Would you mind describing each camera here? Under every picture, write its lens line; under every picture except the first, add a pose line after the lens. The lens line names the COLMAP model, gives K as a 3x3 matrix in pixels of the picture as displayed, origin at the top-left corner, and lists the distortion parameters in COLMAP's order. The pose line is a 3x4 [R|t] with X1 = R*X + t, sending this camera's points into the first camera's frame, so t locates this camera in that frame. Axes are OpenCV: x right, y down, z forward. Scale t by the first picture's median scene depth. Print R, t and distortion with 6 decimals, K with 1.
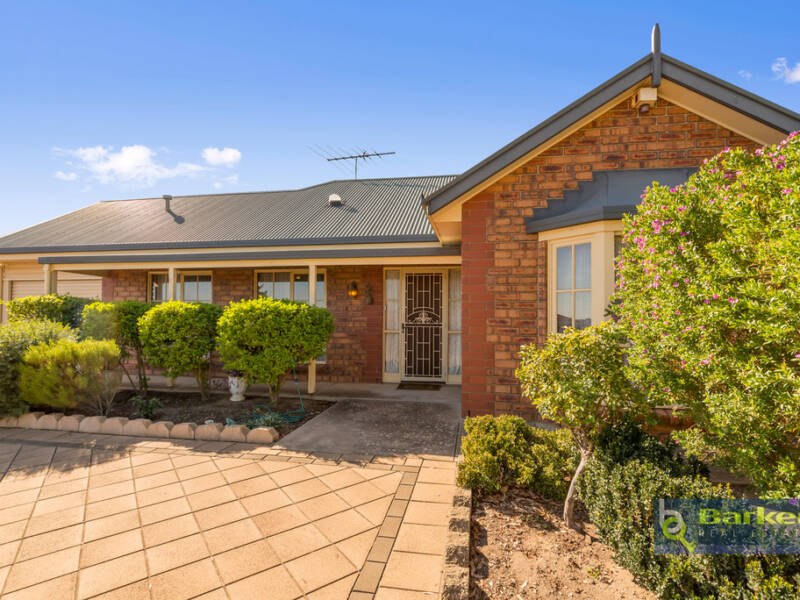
lens RADIAL K [[388.5, 0, 367.7], [0, 388.5, 305.3], [0, 0, 1]] dist [-0.004198, -0.001931]
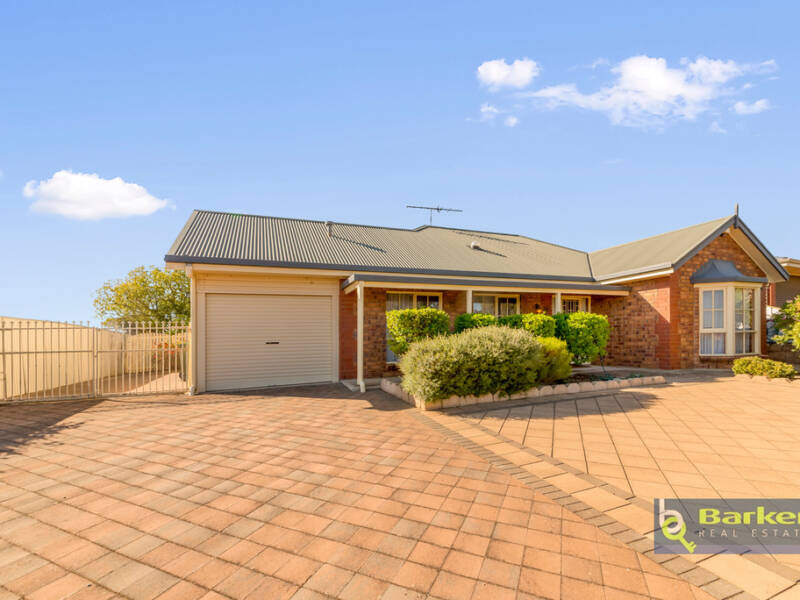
lens RADIAL K [[346.9, 0, 386.7], [0, 346.9, 337.6], [0, 0, 1]] dist [-0.002184, -0.000573]
pose [[0.872003, -0.022469, 0.488984, -2.043552], [0.008947, 0.999511, 0.029973, 0.045841], [-0.489418, -0.021761, 0.871778, 0.123438]]
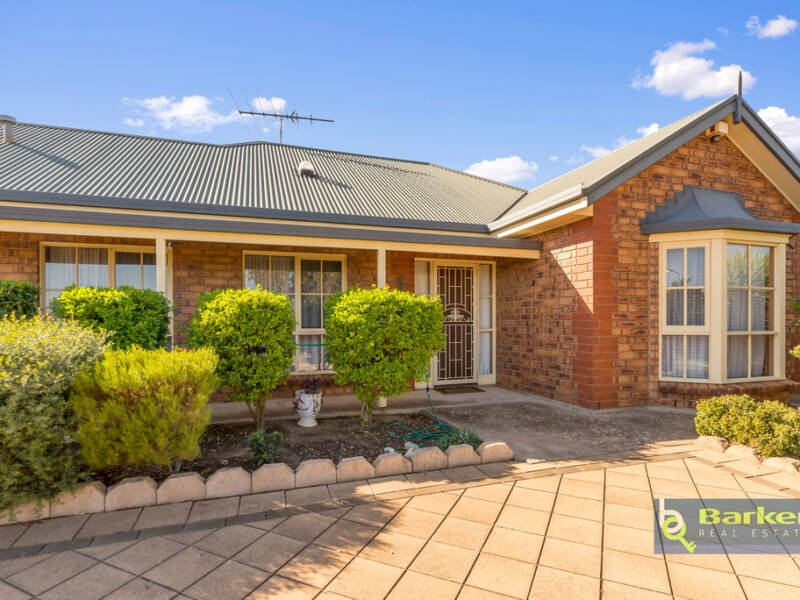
lens RADIAL K [[446.9, 0, 379.0], [0, 446.9, 319.1], [0, 0, 1]] dist [-0.000421, 0.000649]
pose [[0.874568, -0.006688, 0.484856, -0.829012], [-0.005960, 0.999681, 0.024540, 0.025739], [-0.484866, -0.024352, 0.874250, 0.257131]]
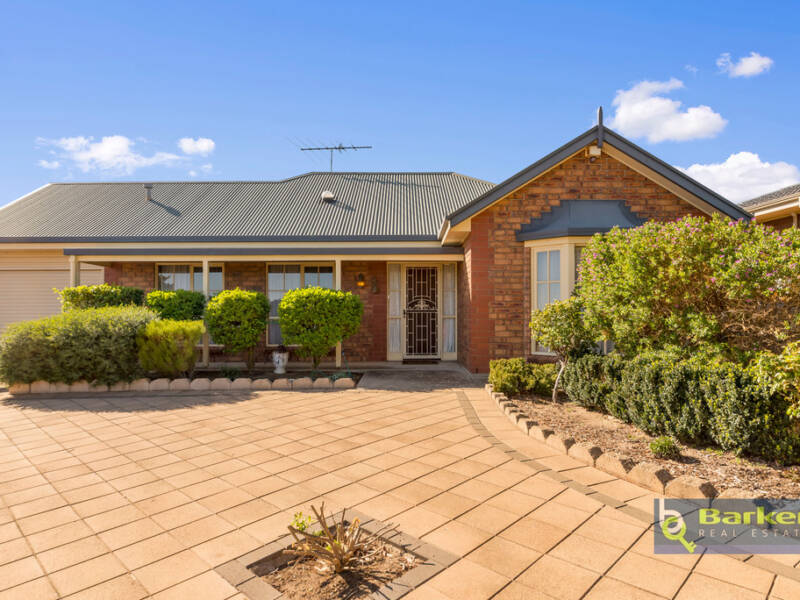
lens RADIAL K [[479.8, 0, 350.8], [0, 479.8, 299.9], [0, 0, 1]] dist [0.002411, 0.001631]
pose [[0.989861, -0.002169, 0.142023, -0.433838], [0.002301, 0.999997, -0.000760, 0.027667], [-0.142021, 0.001079, 0.989863, -0.641500]]
